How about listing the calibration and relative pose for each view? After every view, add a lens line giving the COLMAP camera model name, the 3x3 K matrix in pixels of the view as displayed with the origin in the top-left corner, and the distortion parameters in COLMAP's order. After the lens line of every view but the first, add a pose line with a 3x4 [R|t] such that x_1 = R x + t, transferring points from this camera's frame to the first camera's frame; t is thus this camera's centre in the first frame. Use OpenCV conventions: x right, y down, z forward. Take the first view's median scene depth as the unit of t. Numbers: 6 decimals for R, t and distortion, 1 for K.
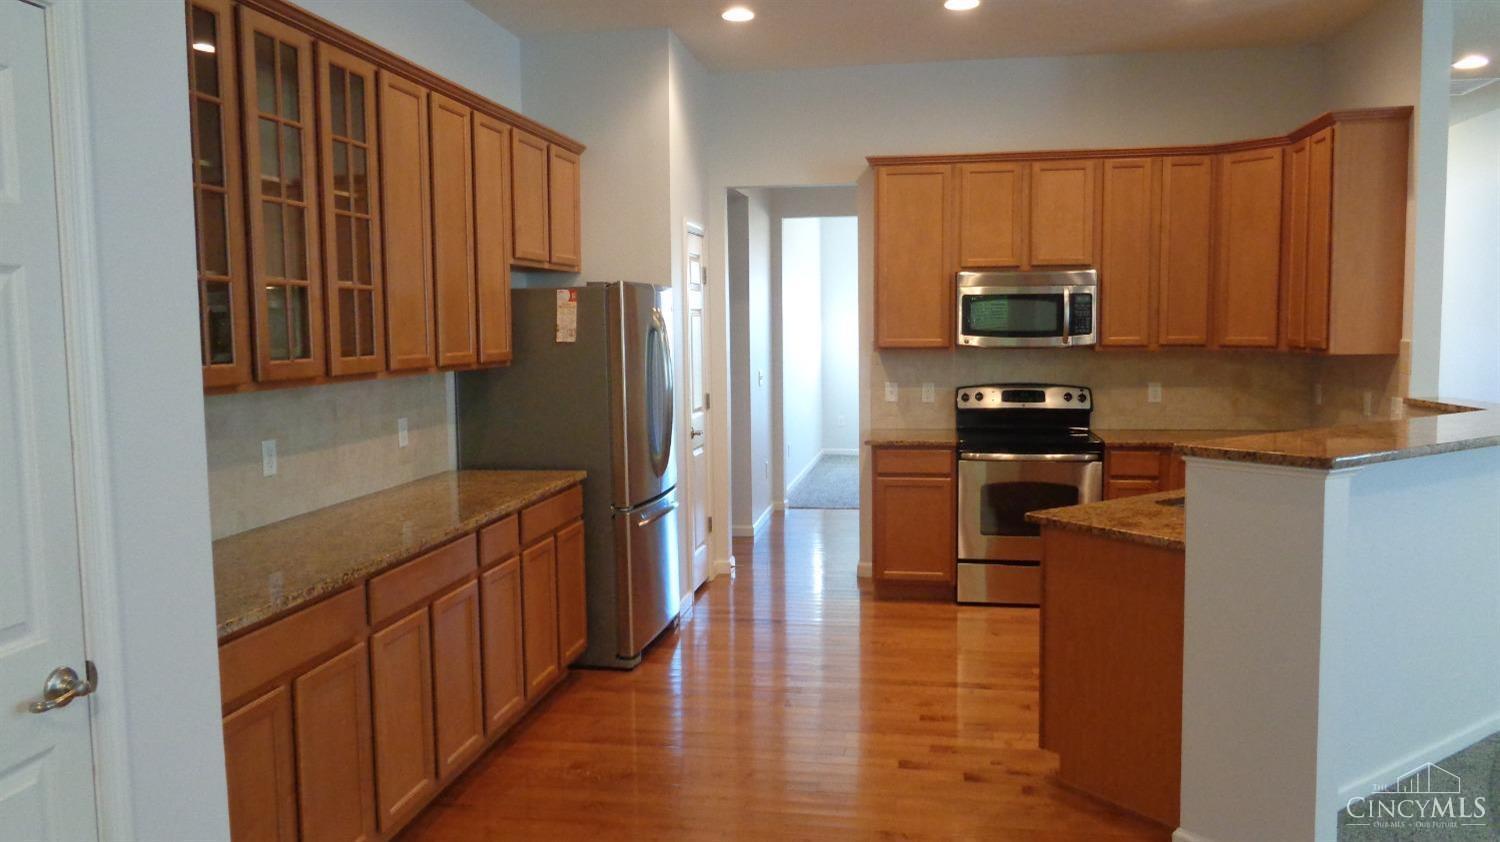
lens RADIAL K [[1166.9, 0, 750.0], [0, 1166.9, 421.0], [0, 0, 1]] dist [0.054638, 0.001542]
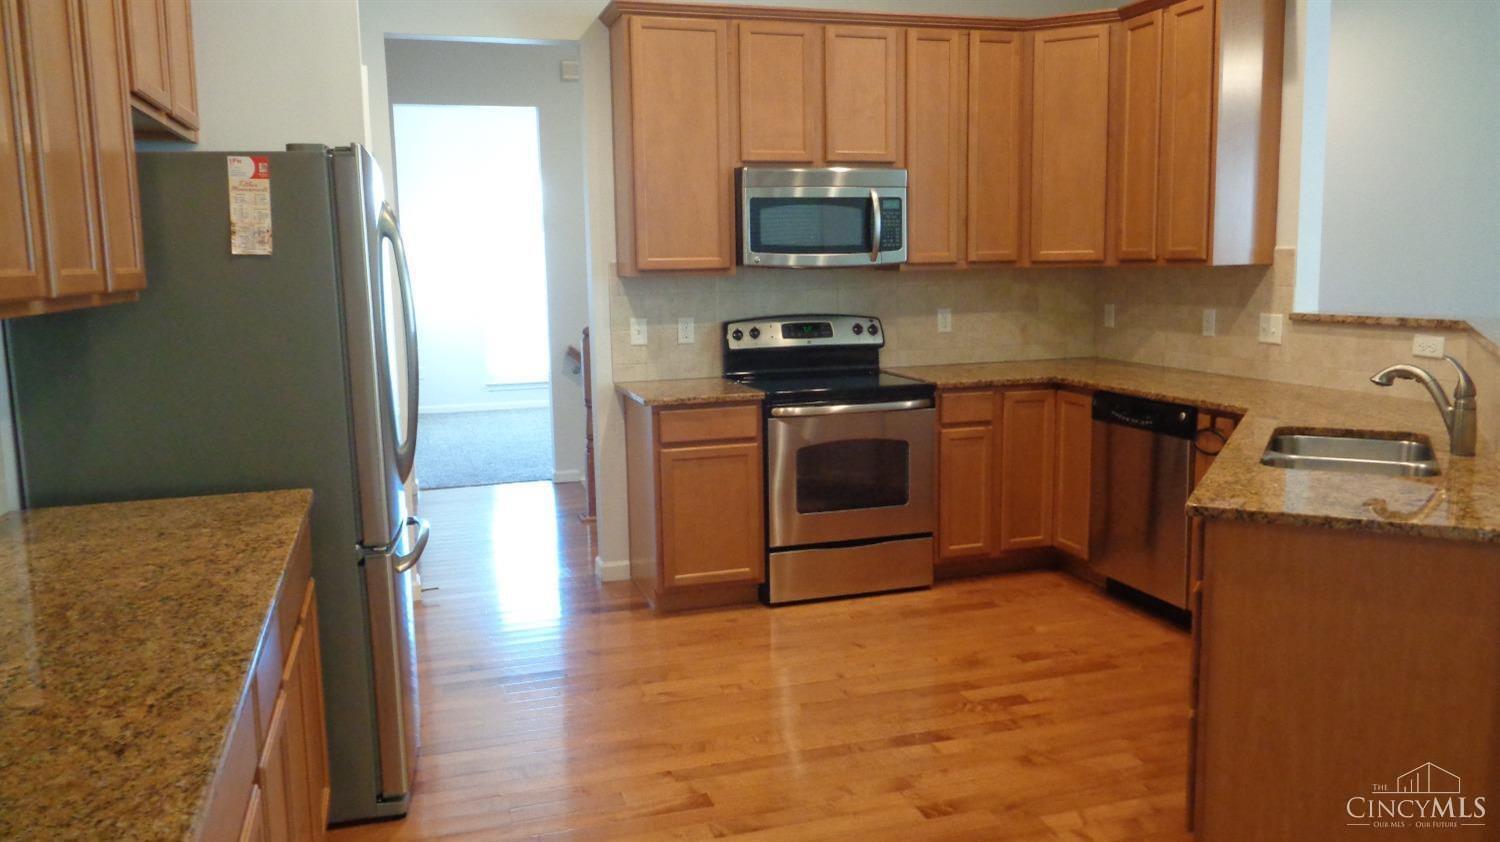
lens RADIAL K [[1150.8, 0, 744.8], [0, 1150.8, 414.7], [0, 0, 1]] dist [0.026369, 0.006480]
pose [[0.894454, -0.068439, 0.441892, -0.159200], [0.049337, 0.997289, 0.054592, -0.009519], [-0.444430, -0.027029, 0.895406, 0.340404]]
